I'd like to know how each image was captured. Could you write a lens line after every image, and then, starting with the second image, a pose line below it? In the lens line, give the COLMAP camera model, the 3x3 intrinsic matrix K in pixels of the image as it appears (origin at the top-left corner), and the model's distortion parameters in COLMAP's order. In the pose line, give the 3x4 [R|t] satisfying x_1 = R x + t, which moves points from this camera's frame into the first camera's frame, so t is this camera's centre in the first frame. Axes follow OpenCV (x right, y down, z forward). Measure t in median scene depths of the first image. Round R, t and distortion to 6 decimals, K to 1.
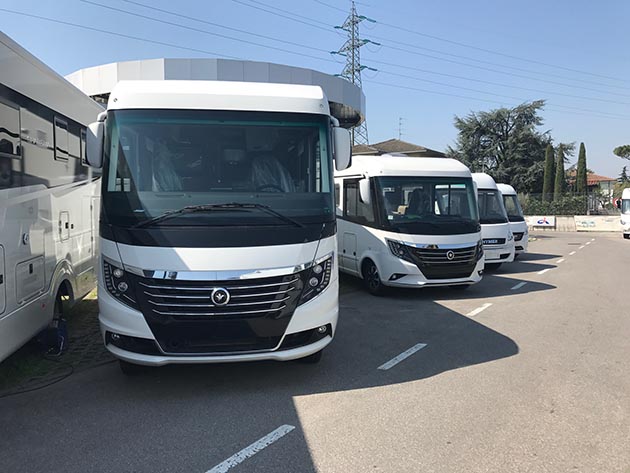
lens RADIAL K [[527.3, 0, 313.8], [0, 527.3, 235.4], [0, 0, 1]] dist [0.012860, 0.042107]
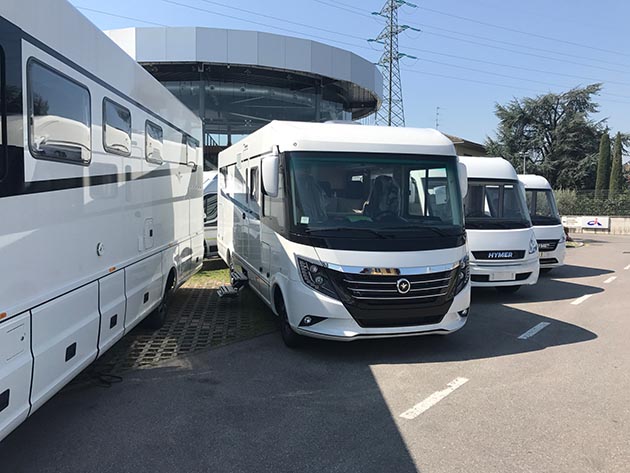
lens RADIAL K [[527.3, 0, 315.8], [0, 527.3, 236.6], [0, 0, 1]] dist [0.012860, 0.042107]
pose [[0.996536, 0.016528, -0.081504, 0.083768], [-0.015748, 0.999824, 0.010192, -0.008812], [0.081658, -0.008873, 0.996621, 0.164786]]
